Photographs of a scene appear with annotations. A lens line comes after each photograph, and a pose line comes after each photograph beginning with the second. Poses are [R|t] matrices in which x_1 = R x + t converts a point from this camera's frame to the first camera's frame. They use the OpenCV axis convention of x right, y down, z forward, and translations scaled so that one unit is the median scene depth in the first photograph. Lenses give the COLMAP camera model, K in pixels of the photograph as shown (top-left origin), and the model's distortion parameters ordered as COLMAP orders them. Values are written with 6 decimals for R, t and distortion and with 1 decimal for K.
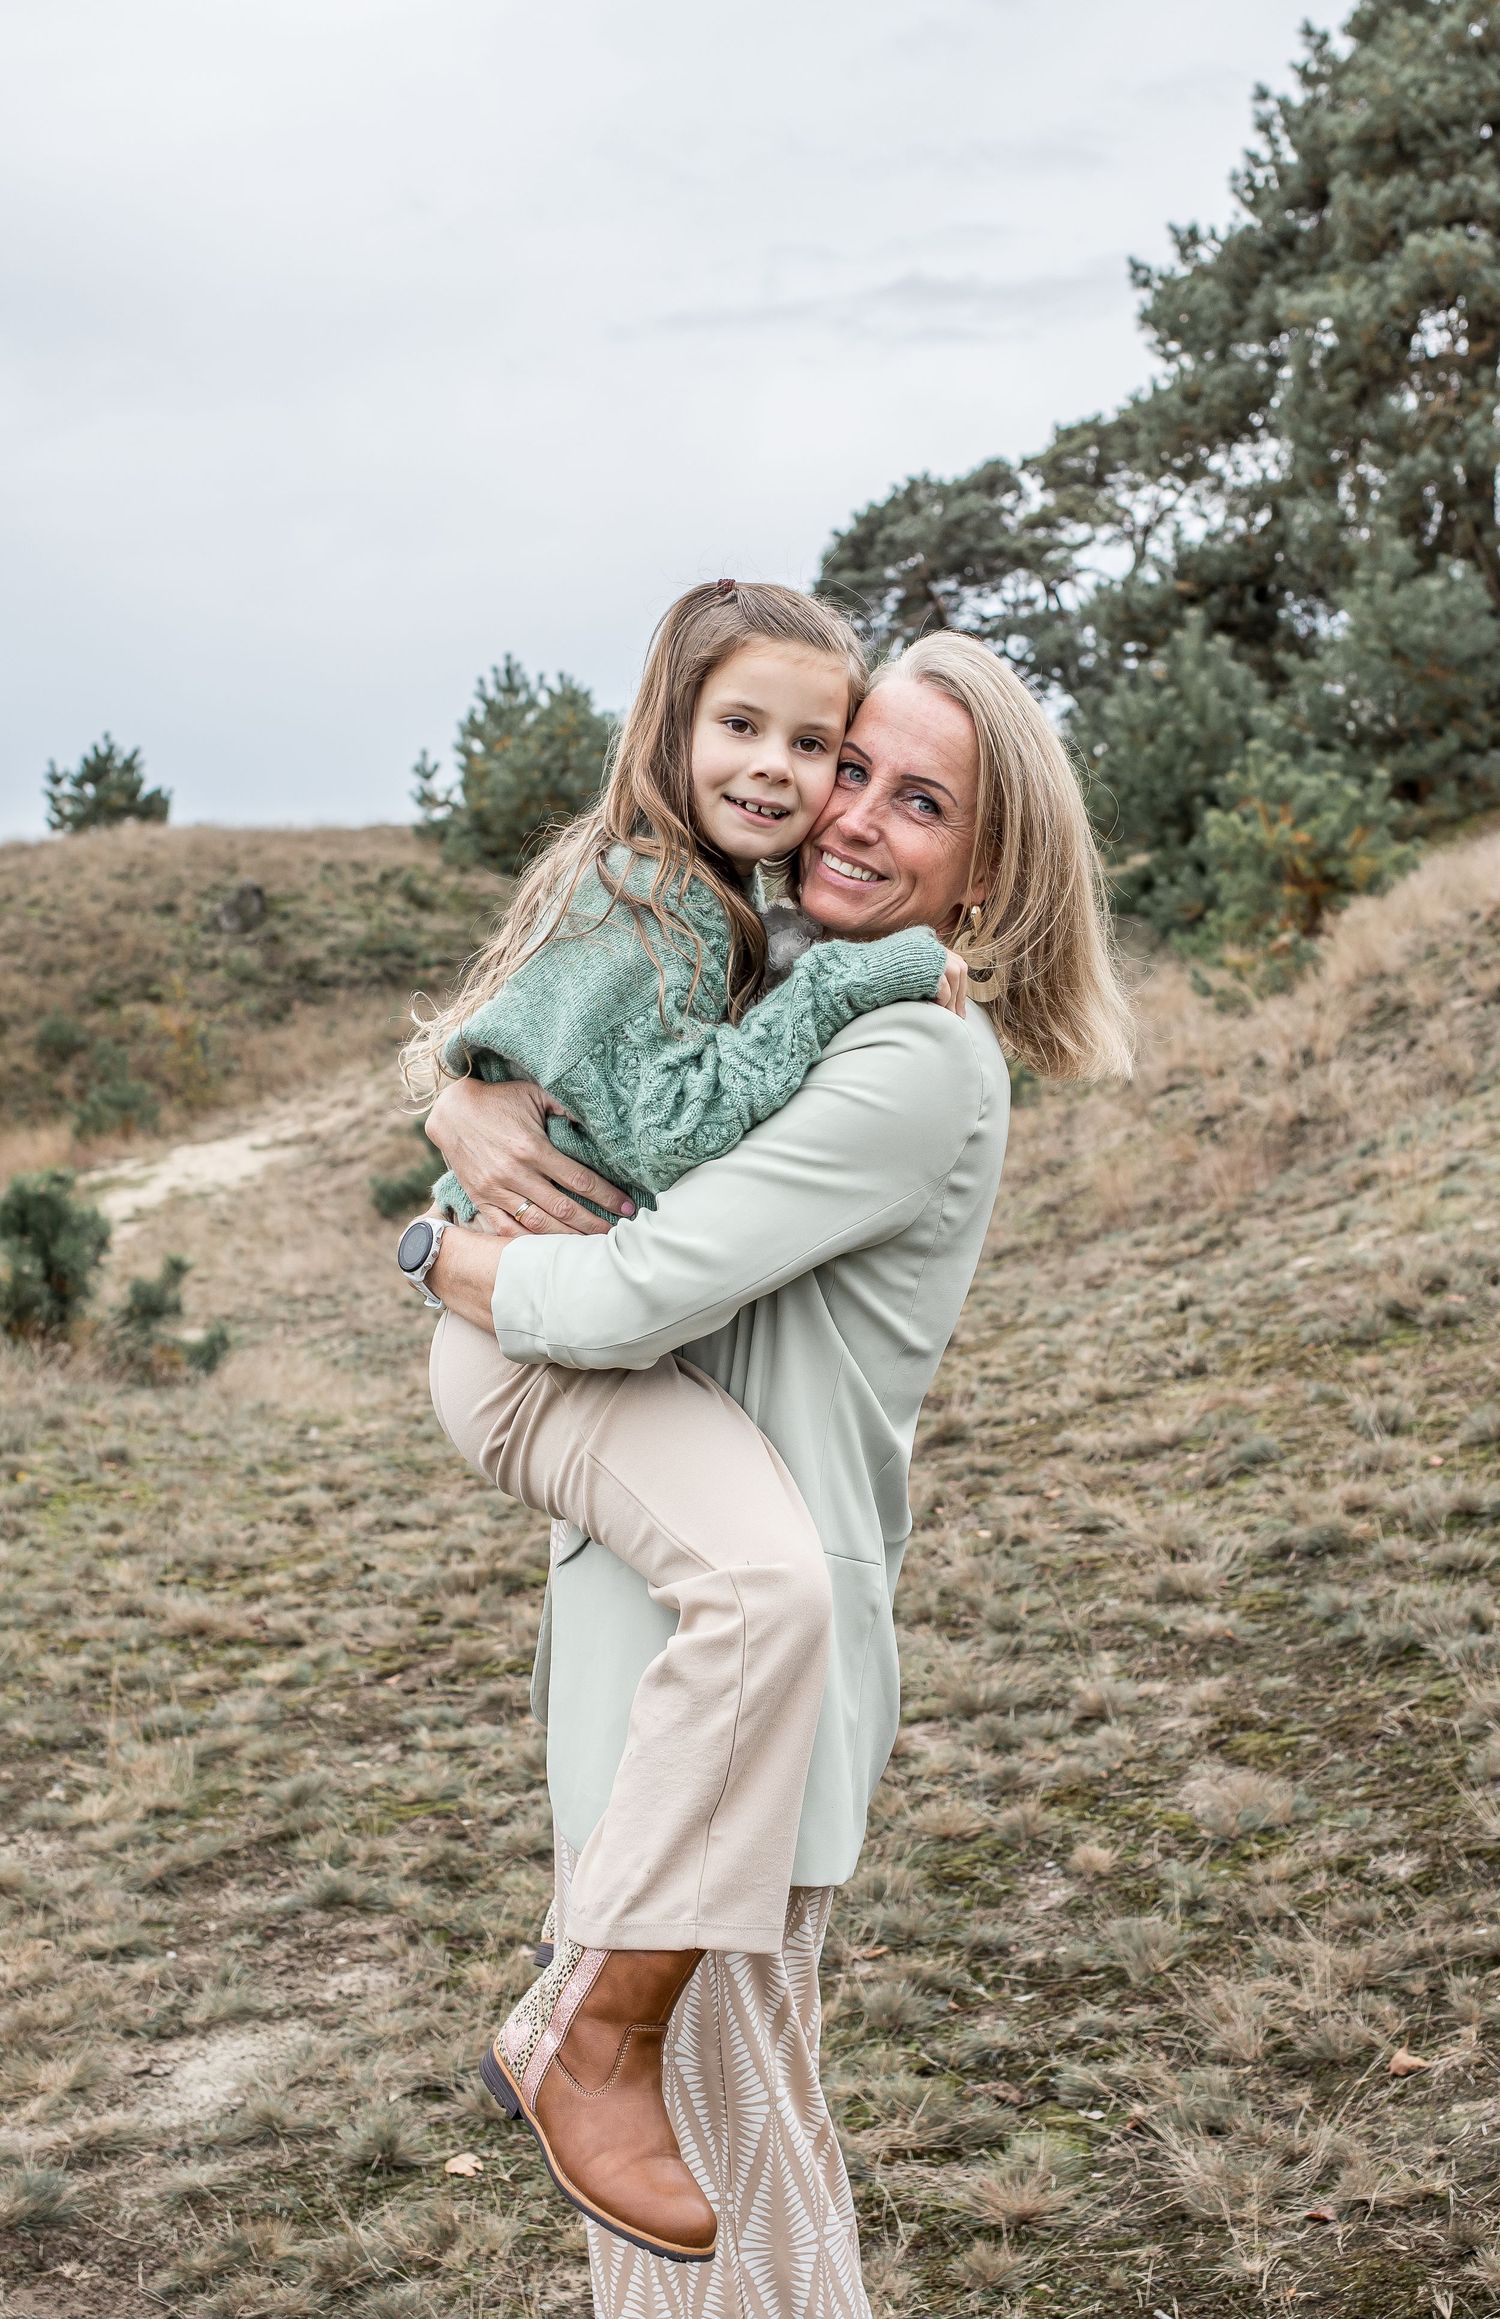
lens RADIAL K [[3047.7, 0, 833.3], [0, 3047.7, 1074.6], [0, 0, 1]] dist [-0.058419, 0.026979]
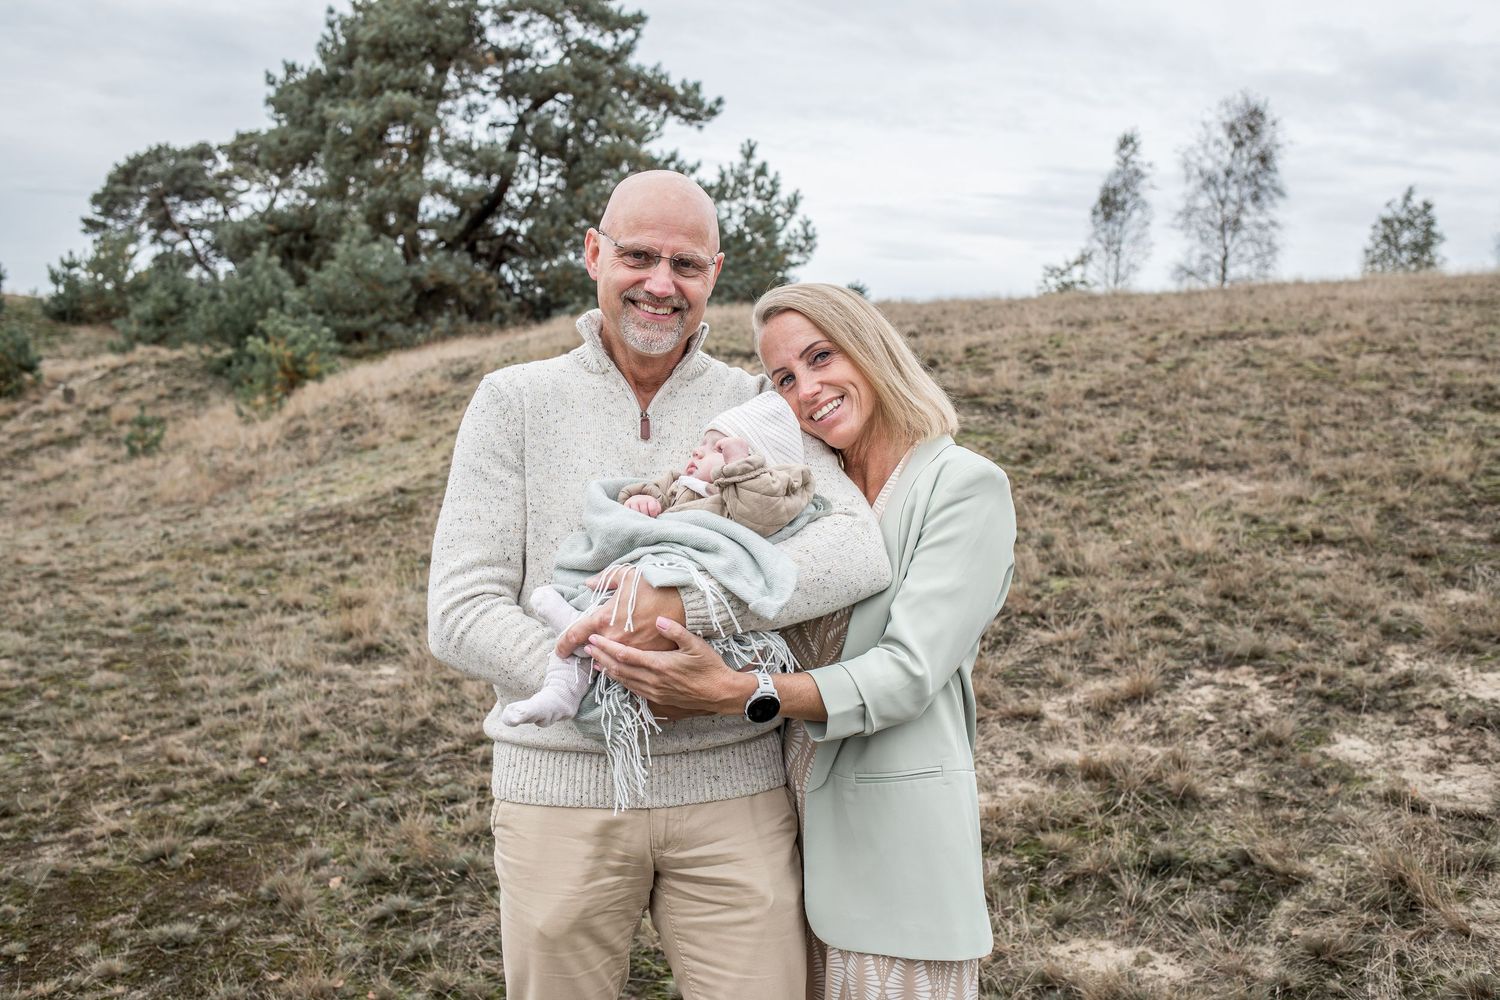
lens RADIAL K [[1459.3, 0, 752.9], [0, 1459.3, 480.0], [0, 0, 1]] dist [-0.058553, 0.019033]
pose [[0.905771, 0.093182, 0.413395, 0.015673], [-0.096737, 0.995233, -0.012376, -0.001319], [-0.412577, -0.028781, 0.910468, -0.090323]]
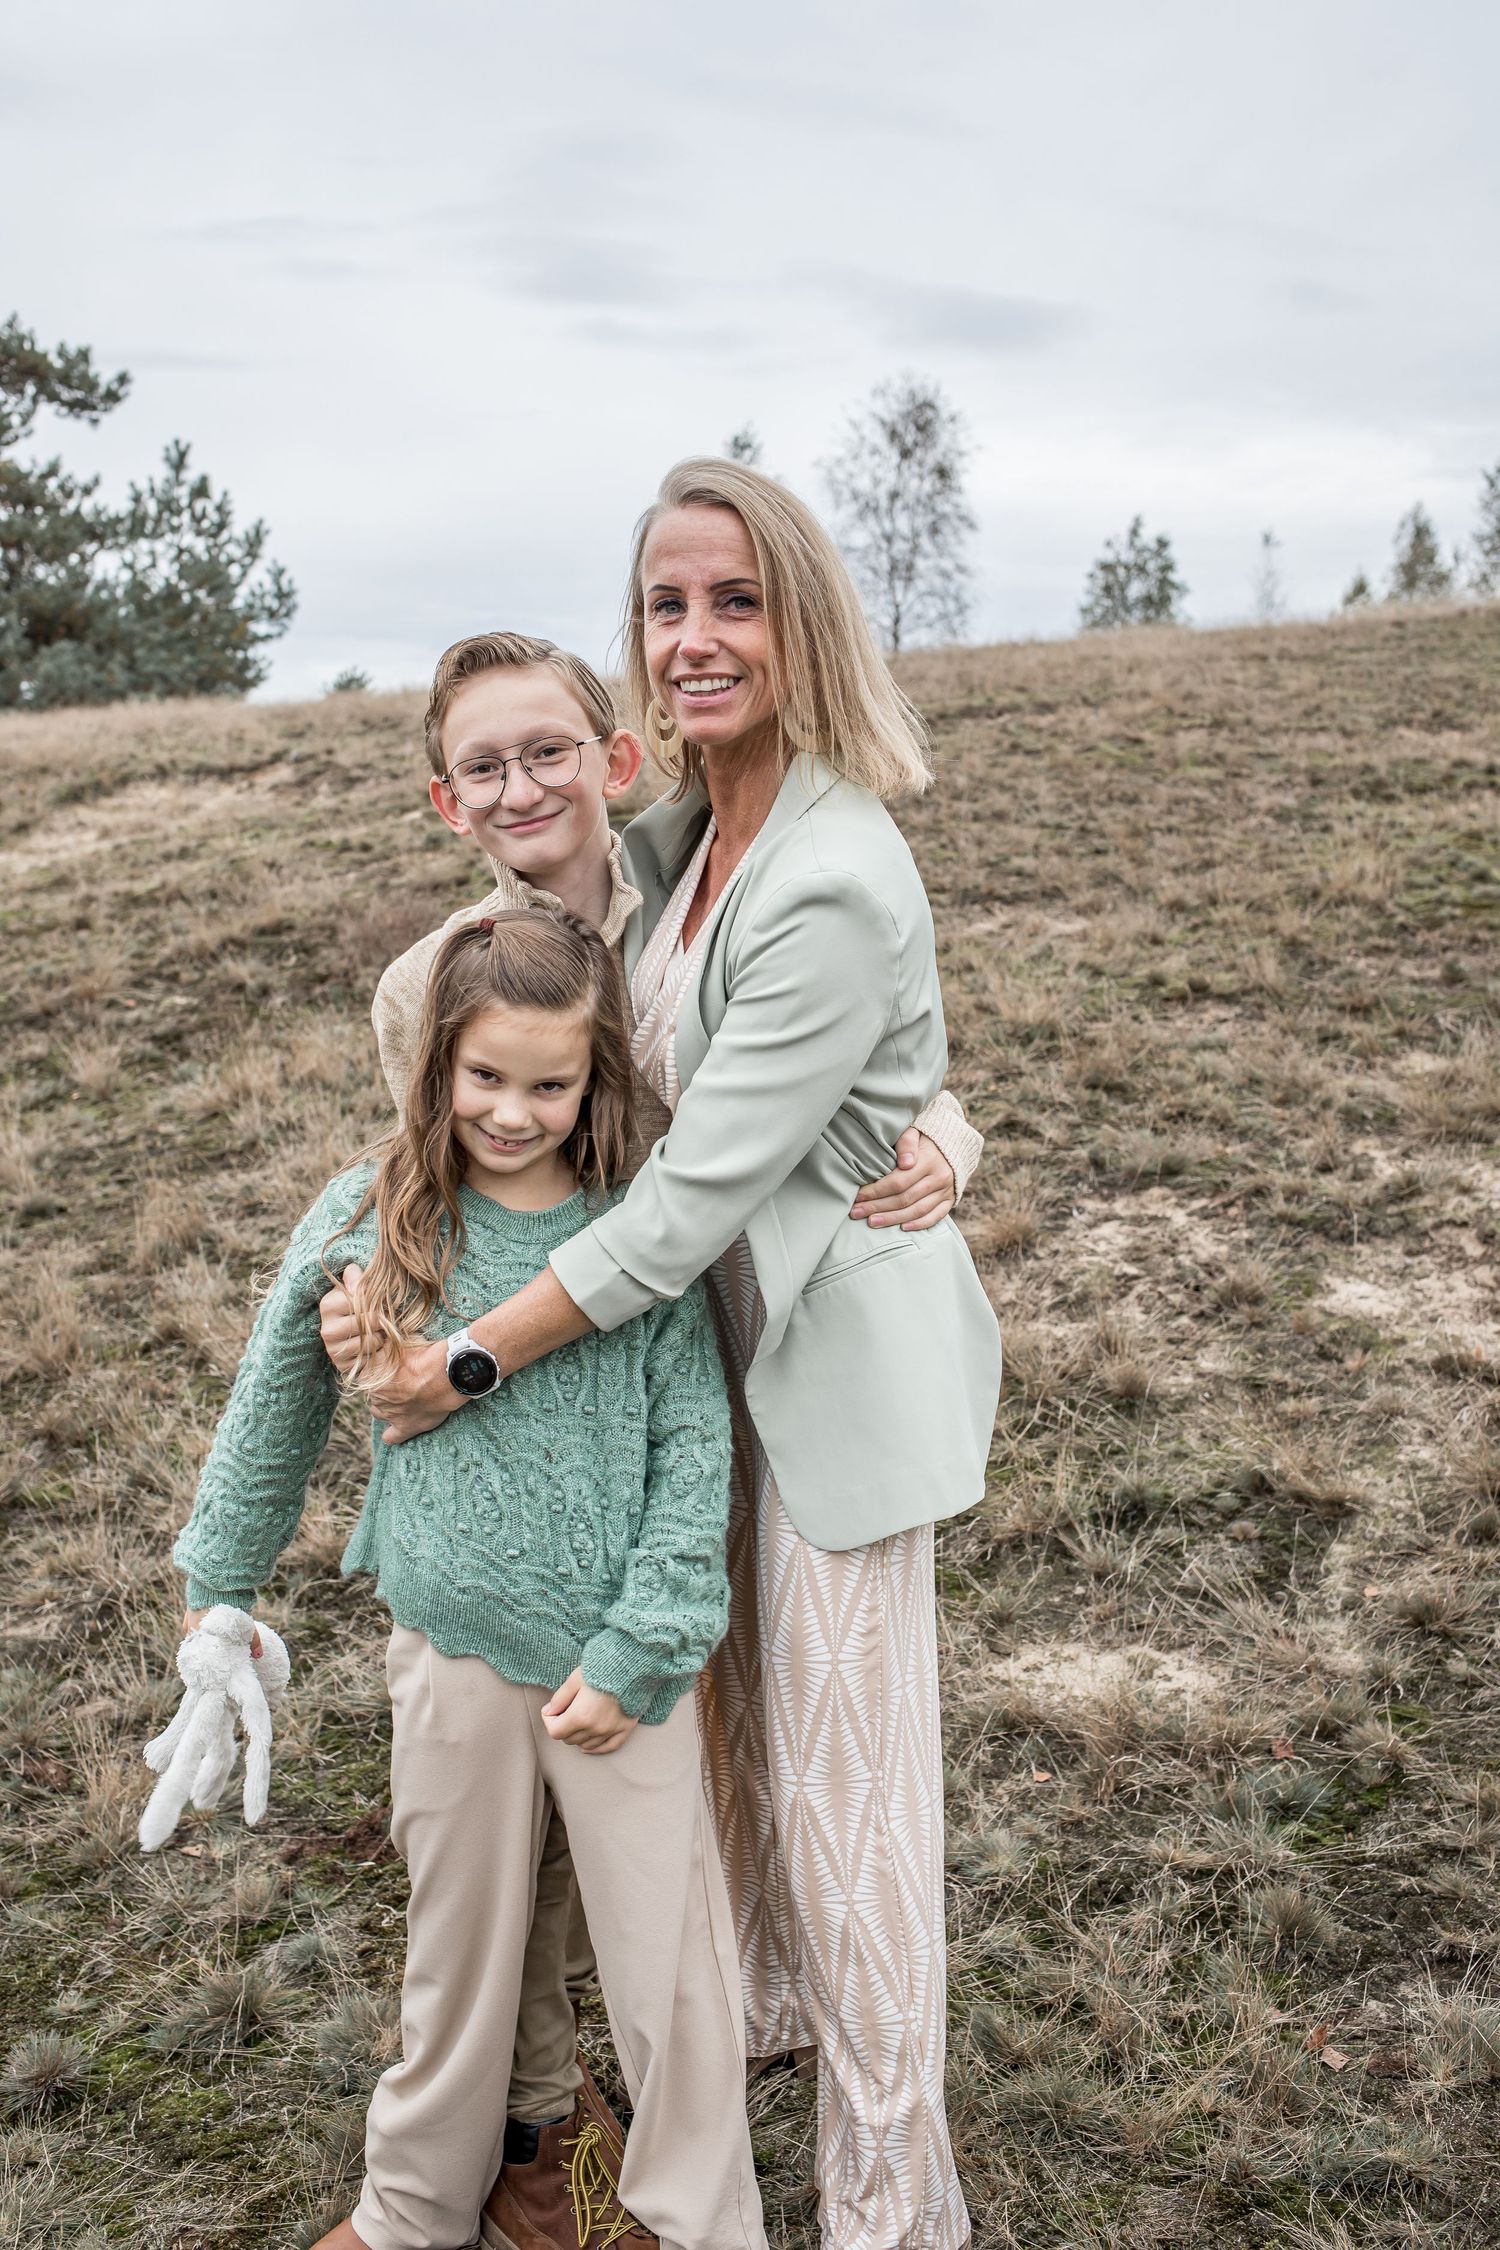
lens RADIAL K [[2182.4, 0, 759.8], [0, 2182.4, 1103.2], [0, 0, 1]] dist [-0.062211, 0.039701]
pose [[0.776007, 0.008404, 0.630668, 0.013870], [-0.035300, 0.998923, 0.030124, 0.002644], [-0.629735, -0.045639, 0.775468, -0.067029]]
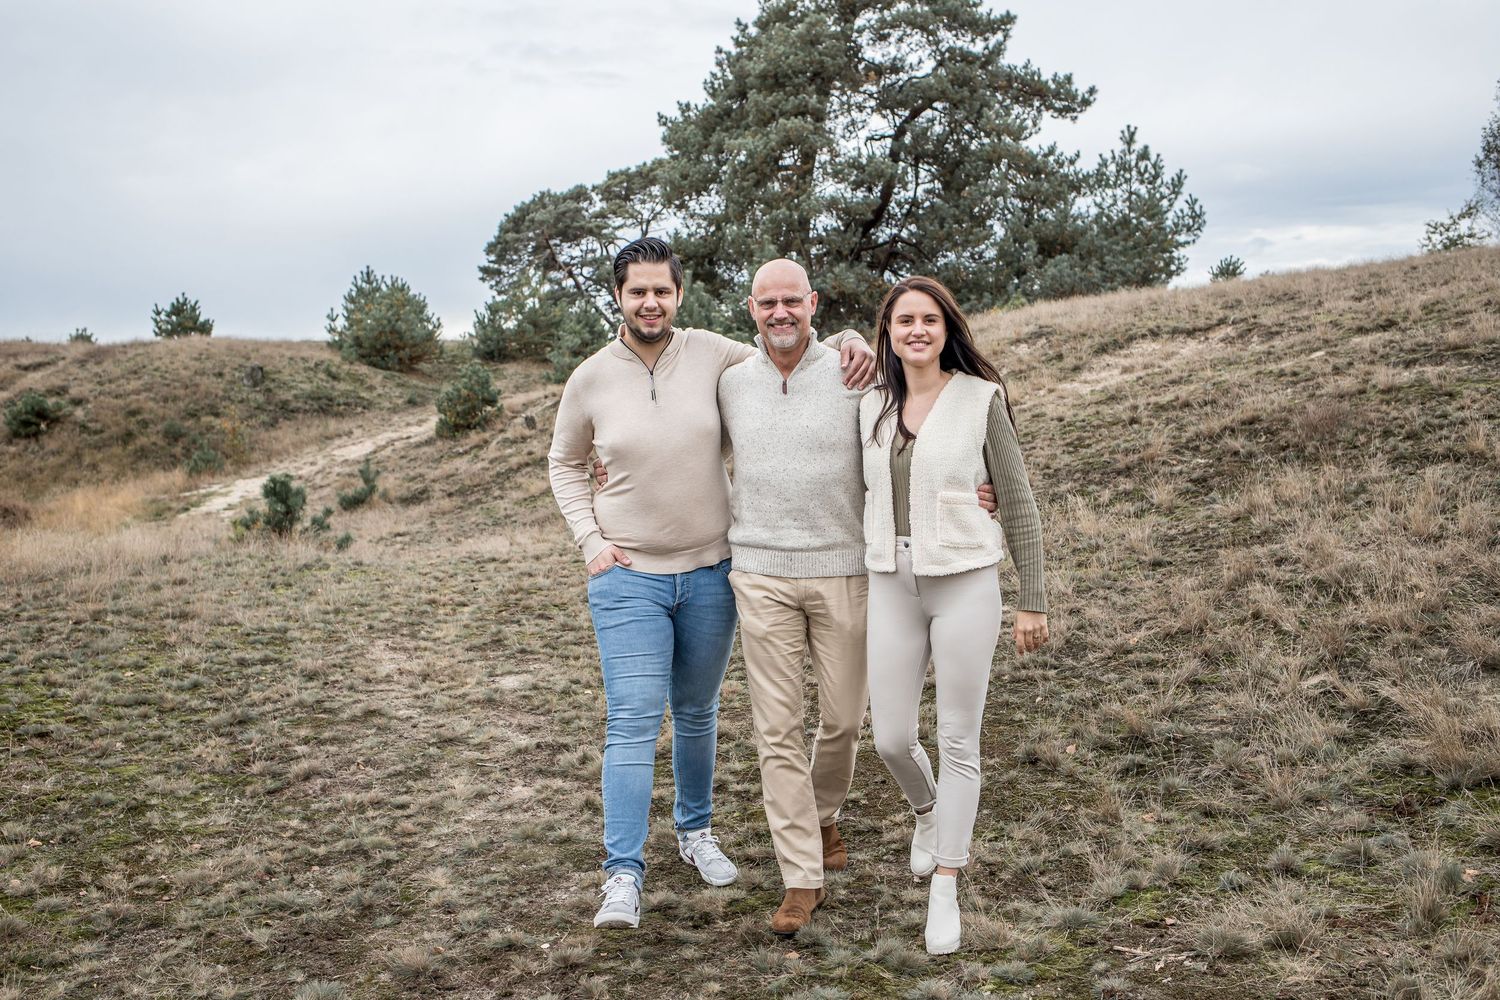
lens RADIAL K [[1454.5, 0, 752.1], [0, 1454.5, 503.1], [0, 0, 1]] dist [-0.083248, 0.082937]
pose [[0.981551, 0.030116, 0.188815, -0.034345], [-0.034010, 0.999270, 0.017421, 0.008057], [-0.188153, -0.023521, 0.981858, -0.114378]]
